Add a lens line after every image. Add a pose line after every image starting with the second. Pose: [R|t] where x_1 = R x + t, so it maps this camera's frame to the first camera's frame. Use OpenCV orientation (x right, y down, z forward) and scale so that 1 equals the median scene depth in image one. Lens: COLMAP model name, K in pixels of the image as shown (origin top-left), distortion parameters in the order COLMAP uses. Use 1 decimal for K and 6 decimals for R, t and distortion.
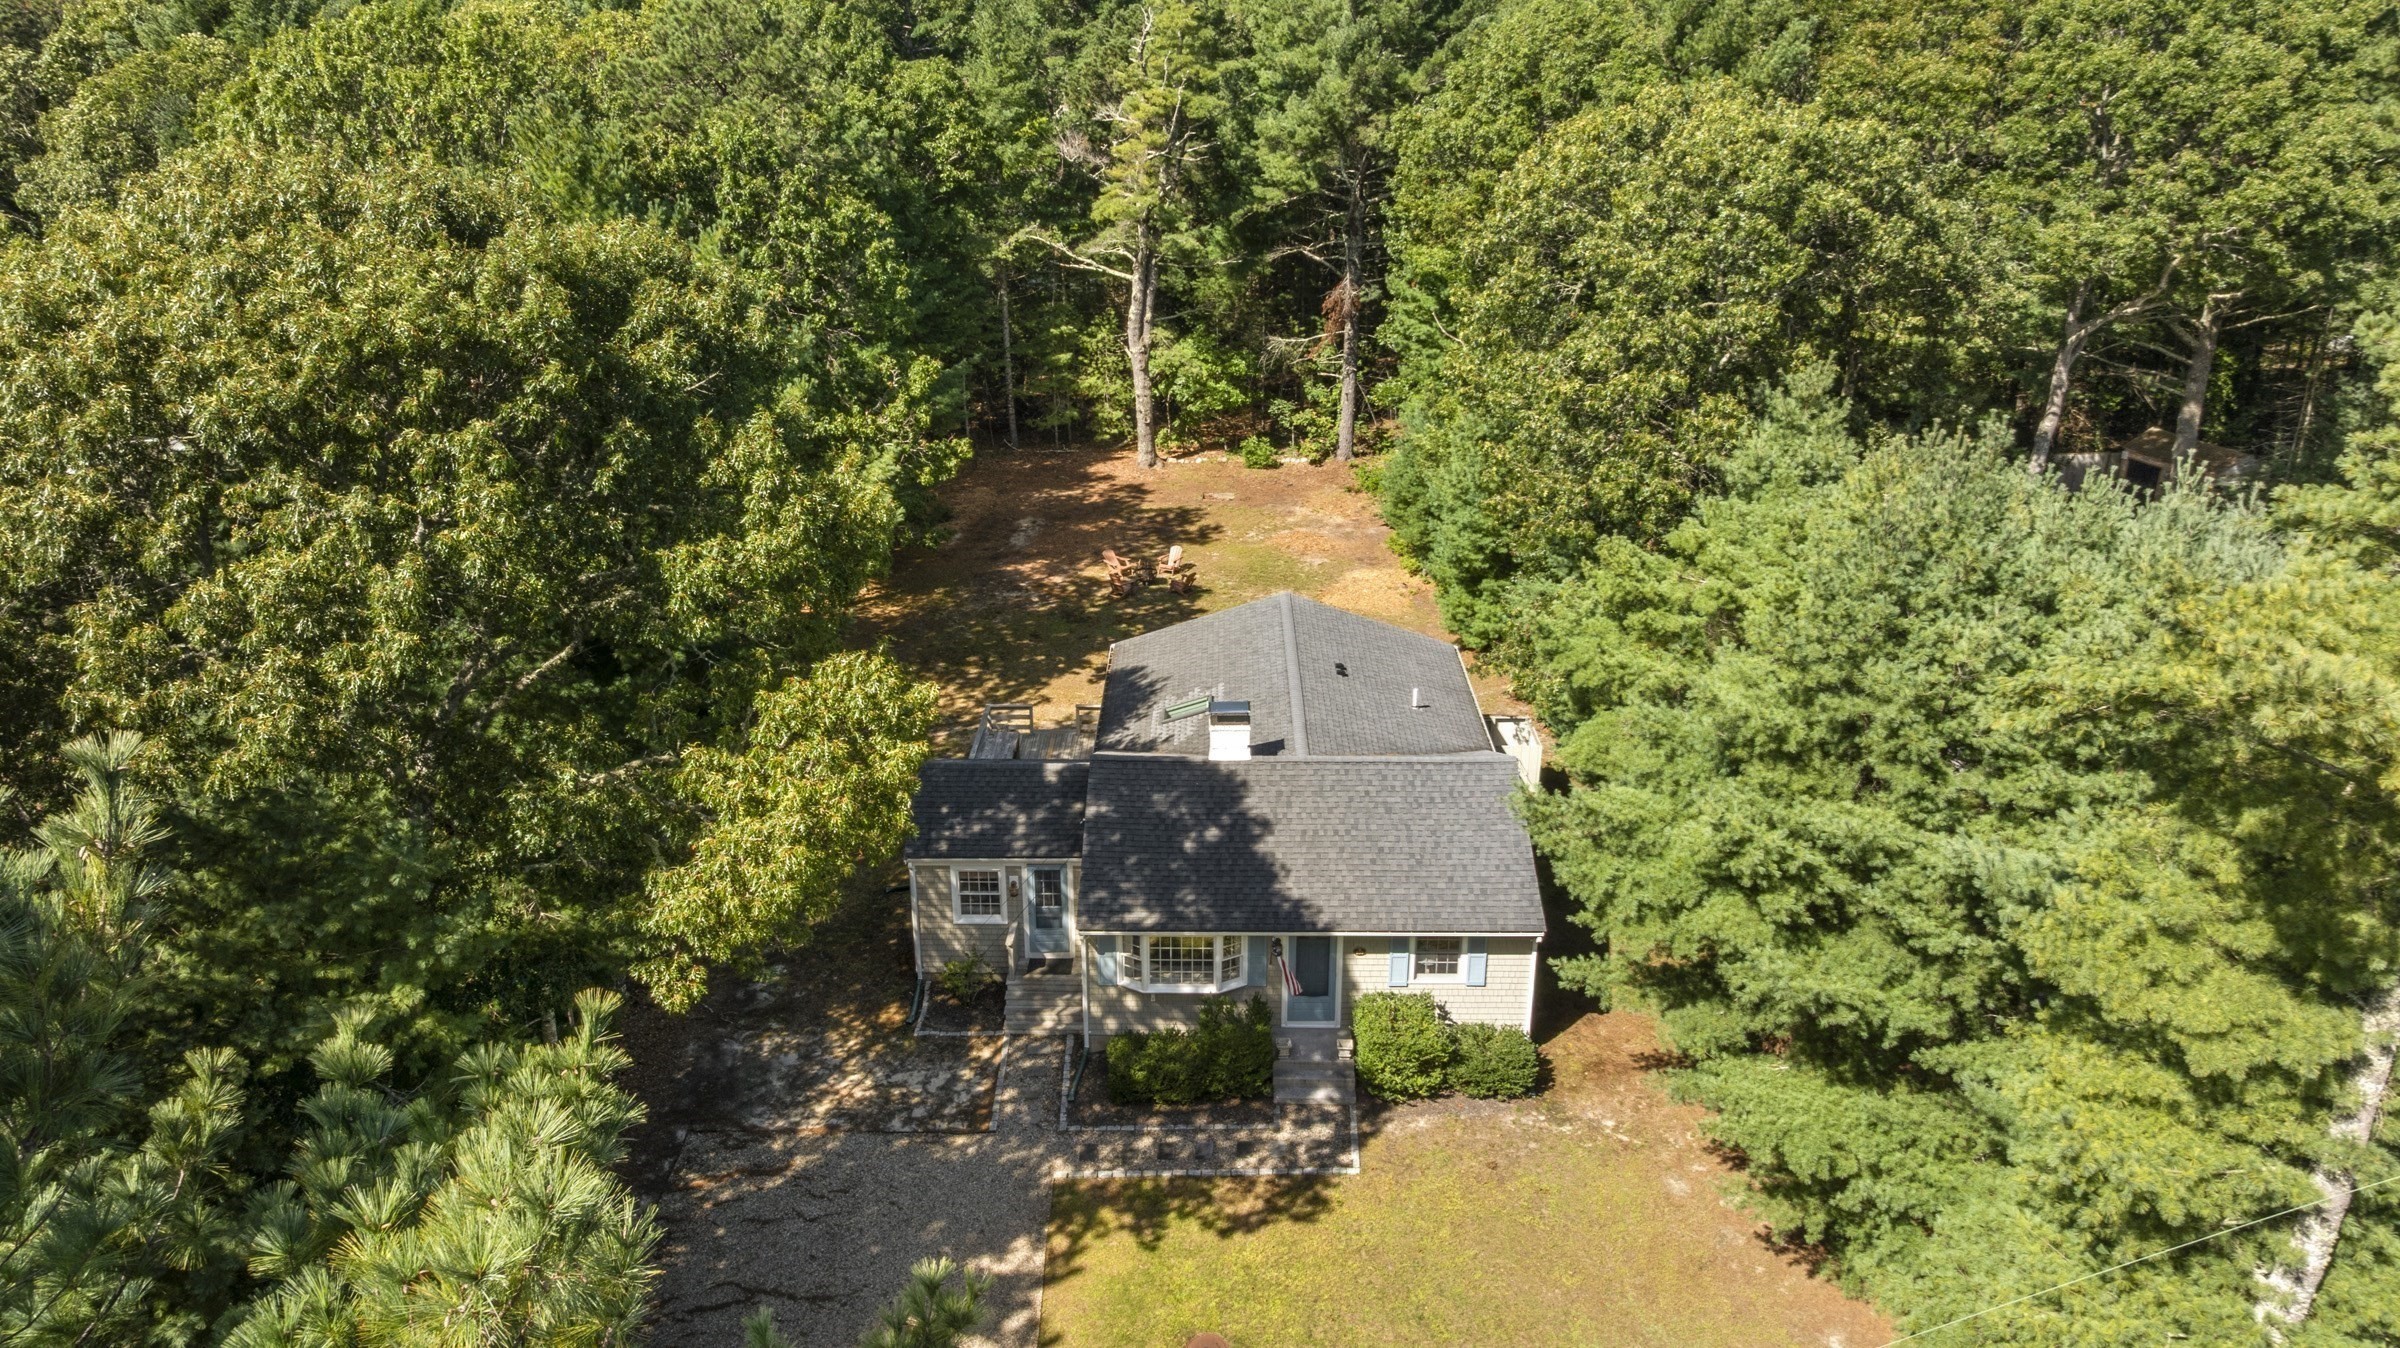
lens RADIAL K [[1679.3, 0, 1200.0], [0, 1679.3, 674.0], [0, 0, 1]] dist [-0.043321, 0.046032]
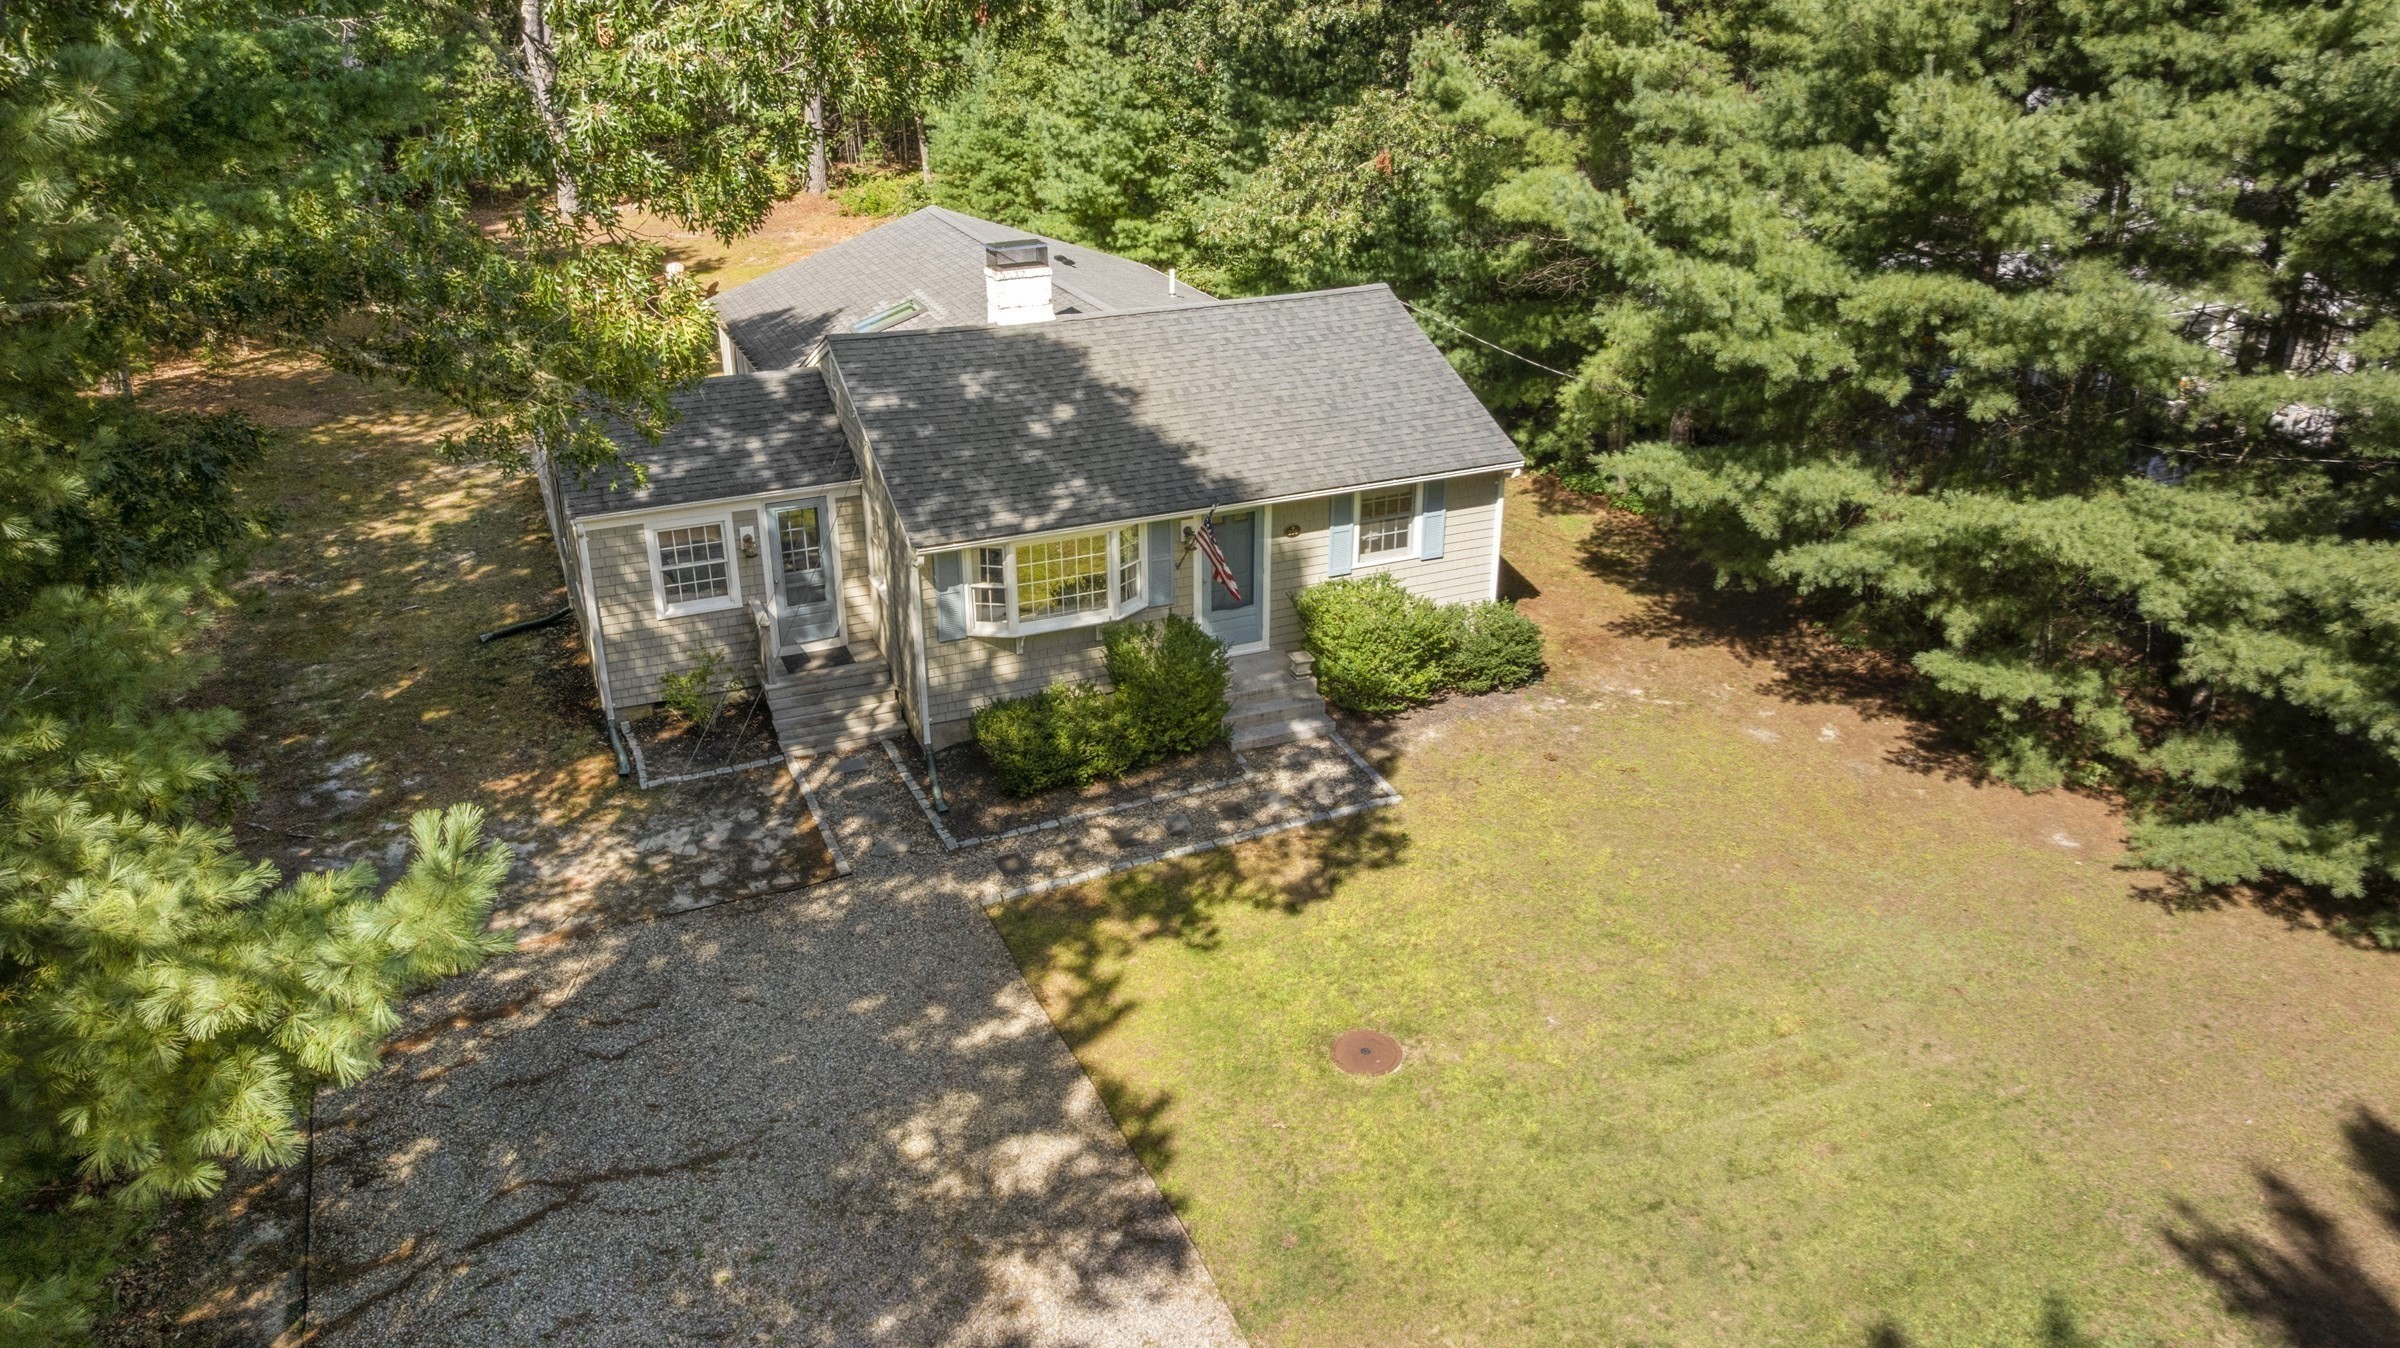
lens RADIAL K [[1679.3, 0, 1200.0], [0, 1679.3, 674.0], [0, 0, 1]] dist [-0.043321, 0.046032]
pose [[0.907427, -0.171625, 0.383563, -0.209423], [0.150492, 0.984976, 0.084697, 0.147535], [-0.392337, -0.019134, 0.919623, 0.329524]]
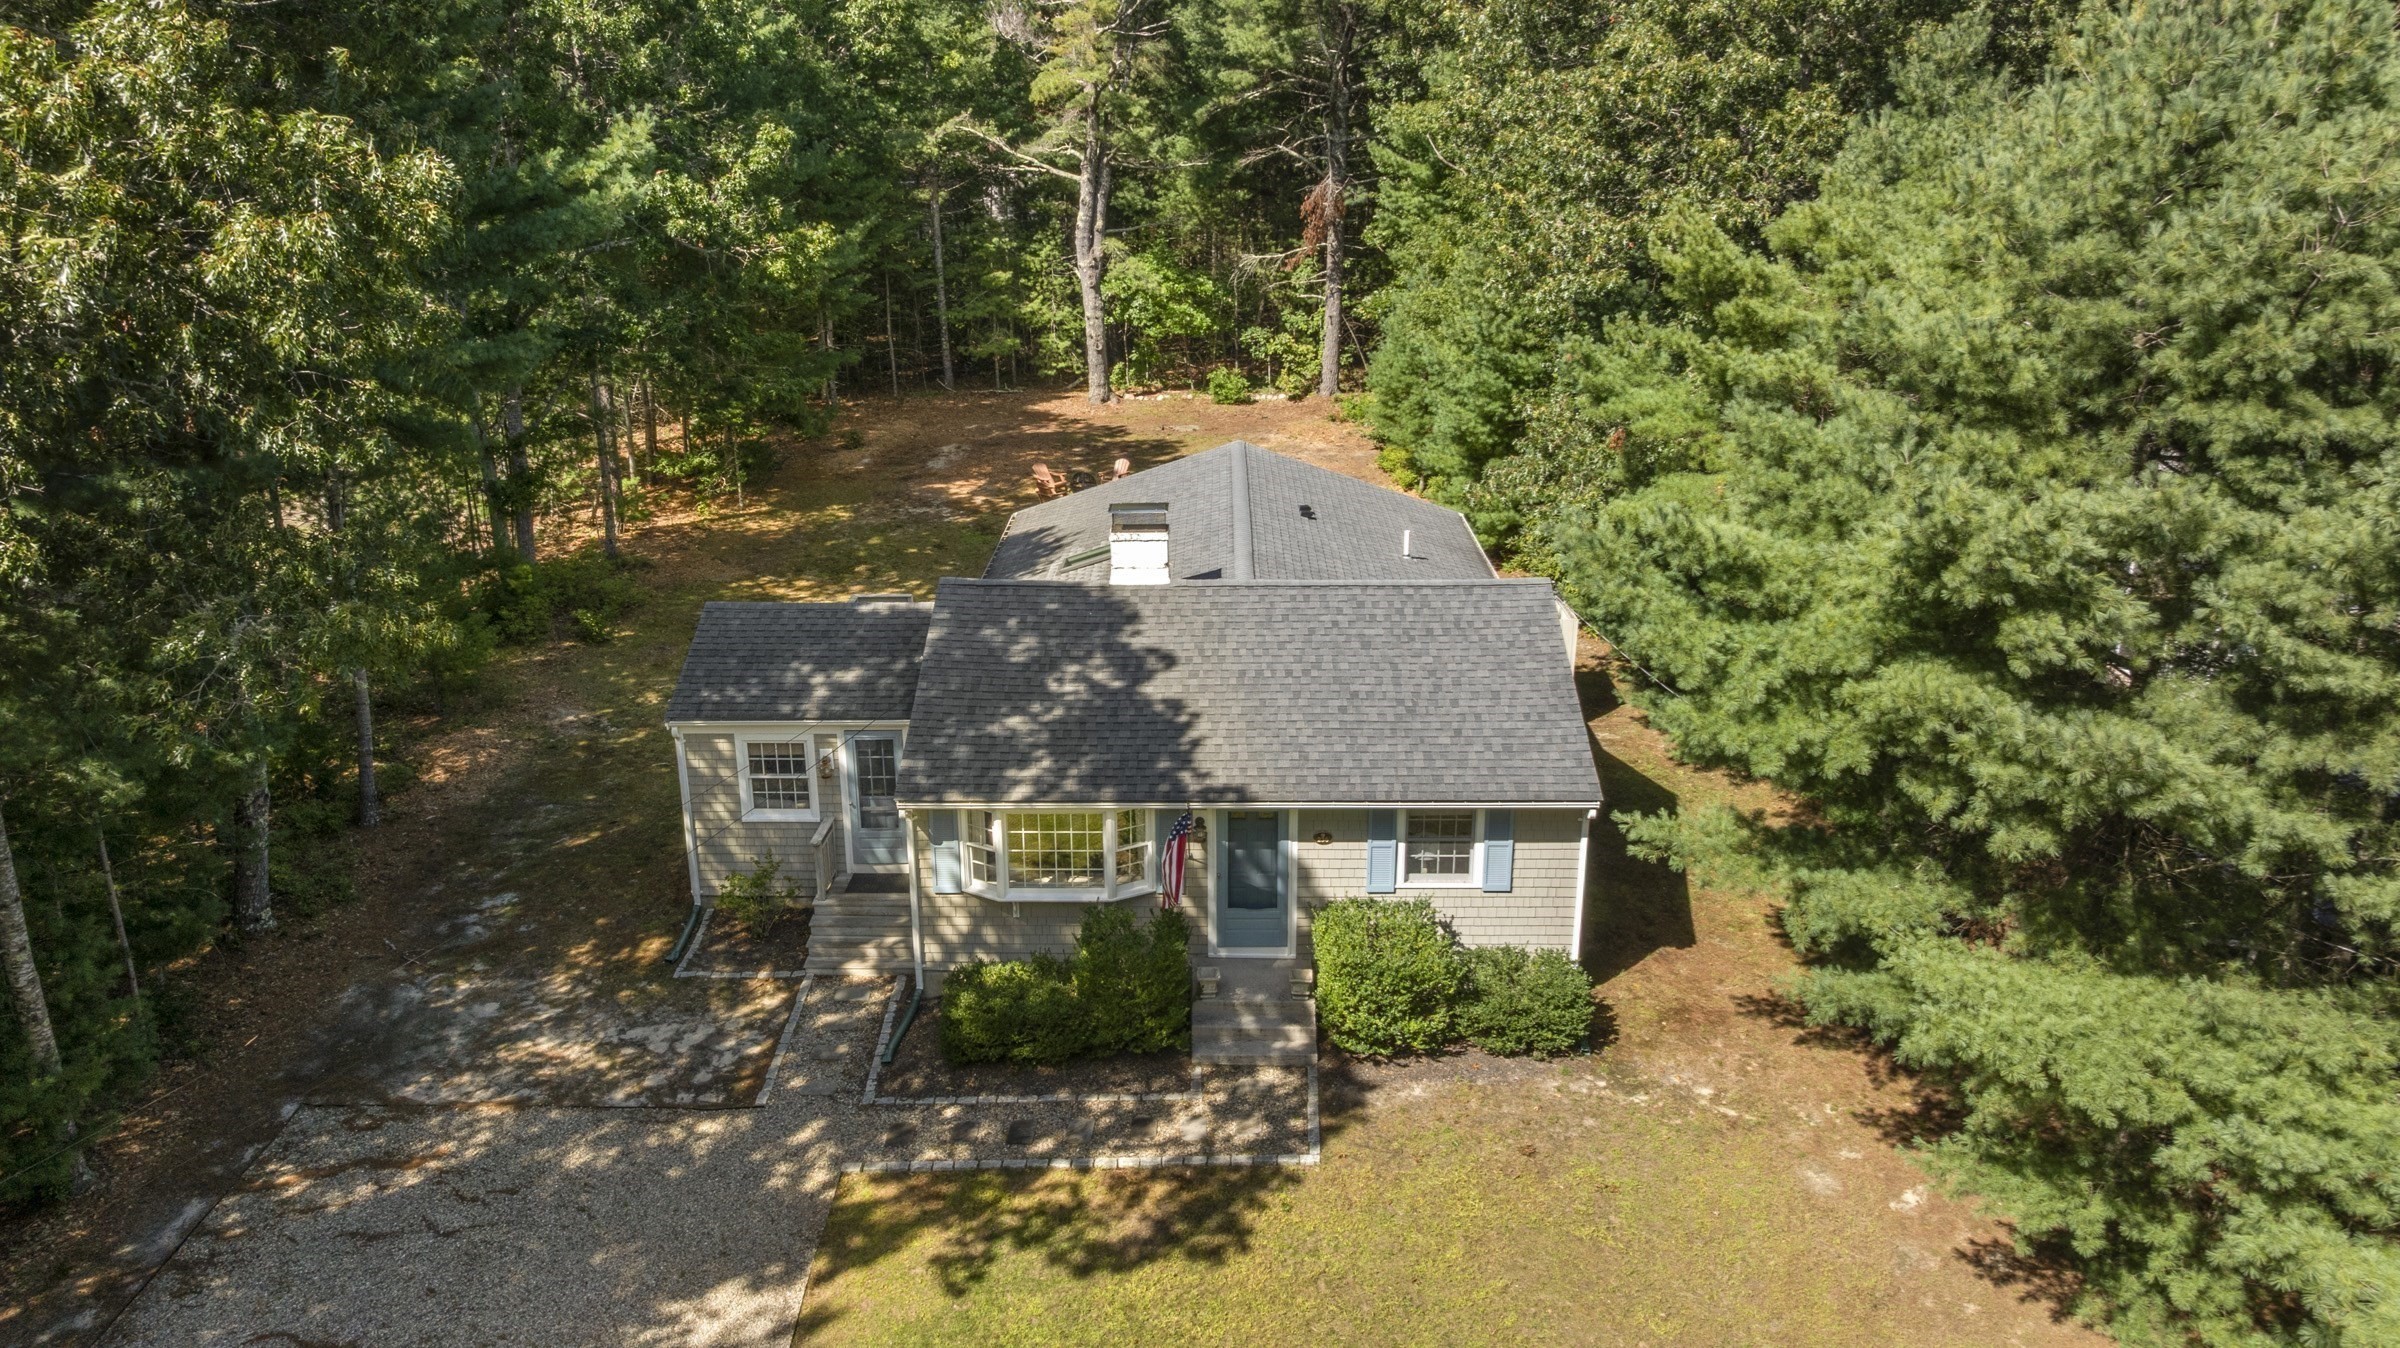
lens RADIAL K [[1716.7, 0, 1201.7], [0, 1716.7, 635.2], [0, 0, 1]] dist [-0.052158, 0.055494]
pose [[0.999996, -0.002431, 0.001409, 0.042892], [0.002521, 0.997703, -0.067692, 0.121334], [-0.001241, 0.067695, 0.997705, 0.289506]]
